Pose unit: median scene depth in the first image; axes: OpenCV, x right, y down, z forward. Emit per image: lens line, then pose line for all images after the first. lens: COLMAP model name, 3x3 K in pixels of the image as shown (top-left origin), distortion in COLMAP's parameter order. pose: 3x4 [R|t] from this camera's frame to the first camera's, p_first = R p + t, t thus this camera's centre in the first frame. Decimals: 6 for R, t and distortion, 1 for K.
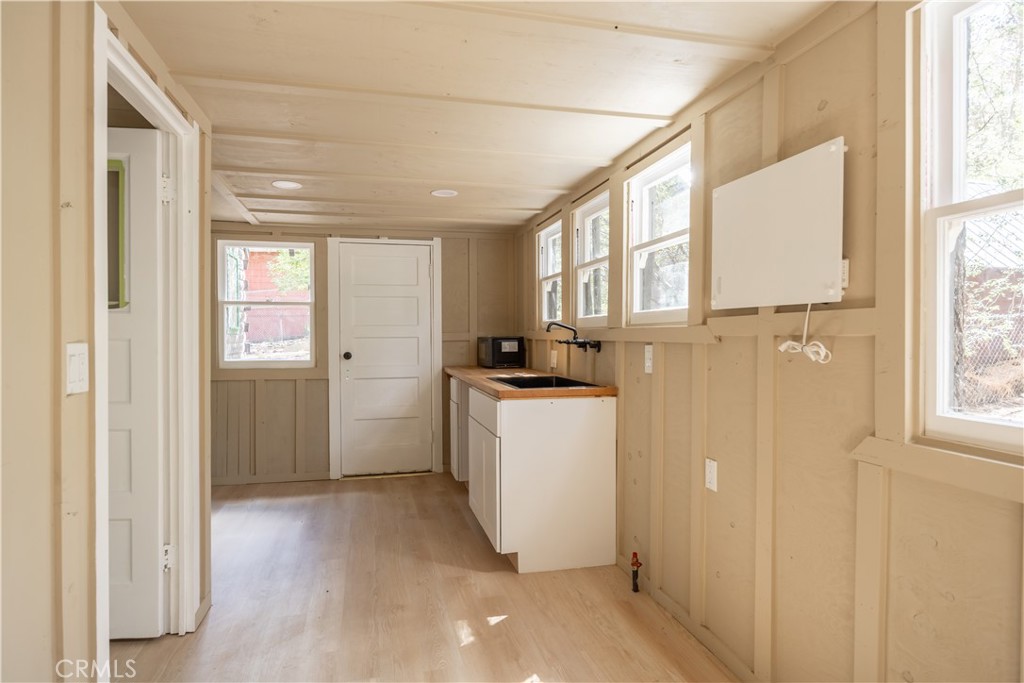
lens RADIAL K [[596.4, 0, 510.3], [0, 596.4, 340.3], [0, 0, 1]] dist [-0.001416, 0.000123]
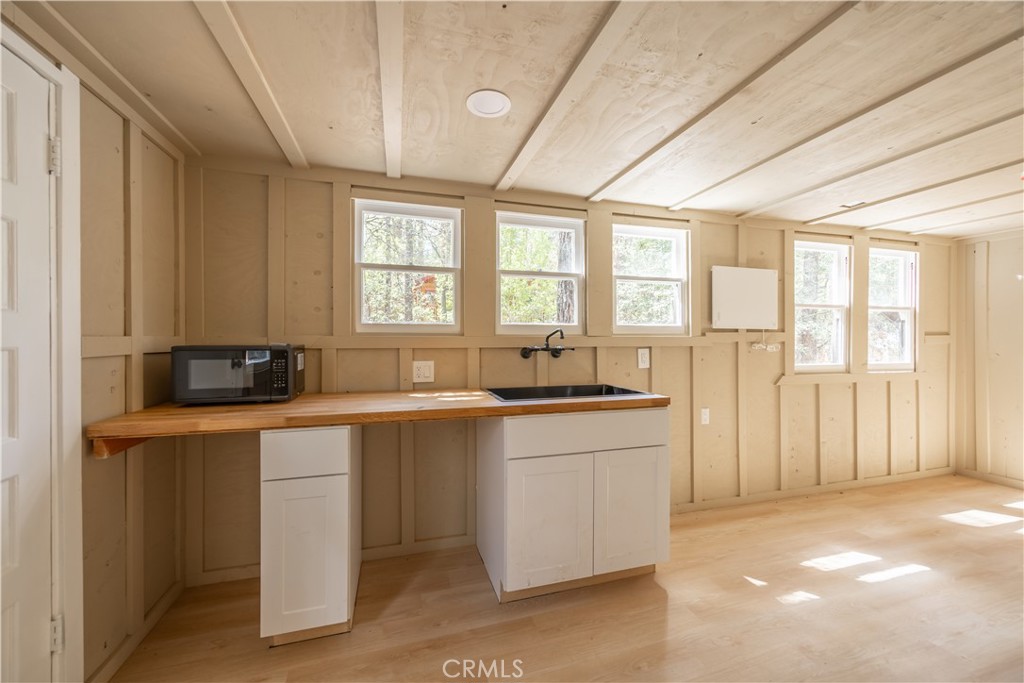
lens RADIAL K [[387.1, 0, 514.0], [0, 387.1, 344.2], [0, 0, 1]] dist [0.000639, 0.000035]
pose [[-0.065485, -0.003323, 0.997848, -0.499087], [0.011232, 0.999929, 0.004067, -0.007401], [-0.997790, 0.011474, -0.065443, 1.003648]]
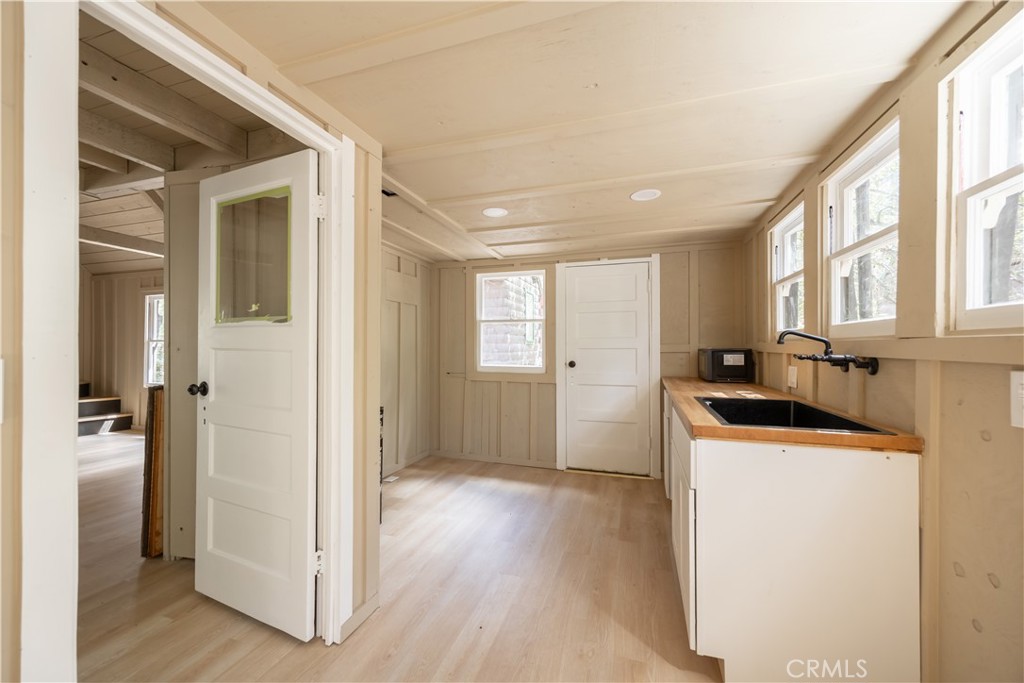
lens RADIAL K [[395.1, 0, 500.0], [0, 395.1, 343.2], [0, 0, 1]] dist [0.000428, 0.000325]
pose [[0.839351, 0.000018, -0.543590, 0.034570], [-0.007695, 0.999900, -0.011848, -0.005975], [0.543535, 0.014127, 0.839267, 0.362805]]
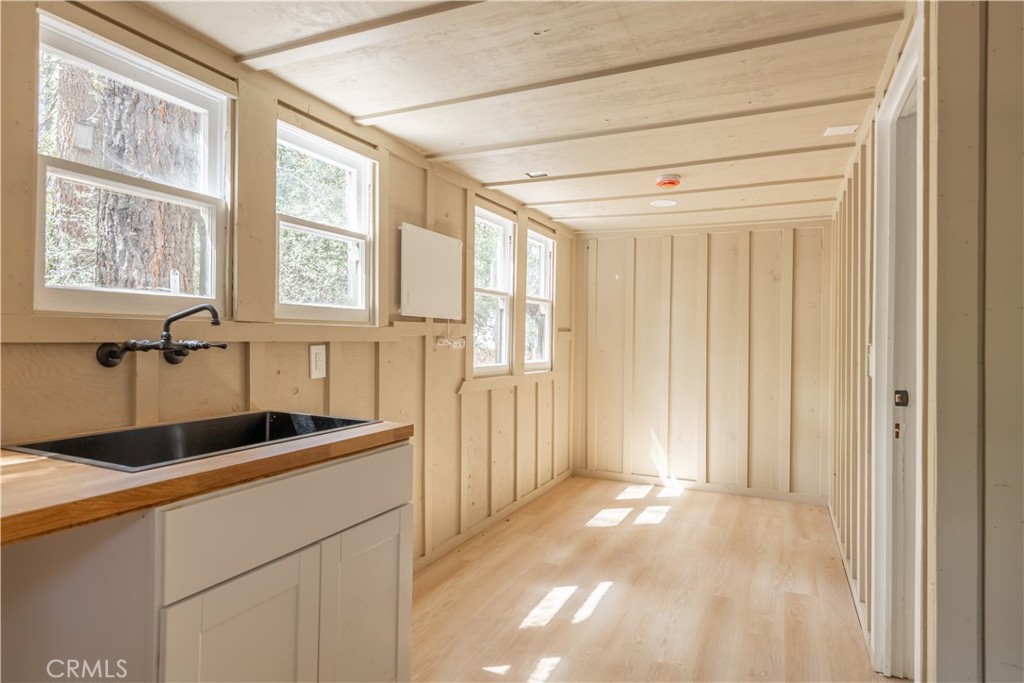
lens RADIAL K [[607.4, 0, 481.6], [0, 607.4, 337.4], [0, 0, 1]] dist [0.001783, 0.000461]
pose [[-0.772149, -0.009164, 0.635376, -0.364716], [-0.006569, 0.999958, 0.006439, -0.007681], [-0.635408, 0.000798, -0.772176, 1.110904]]
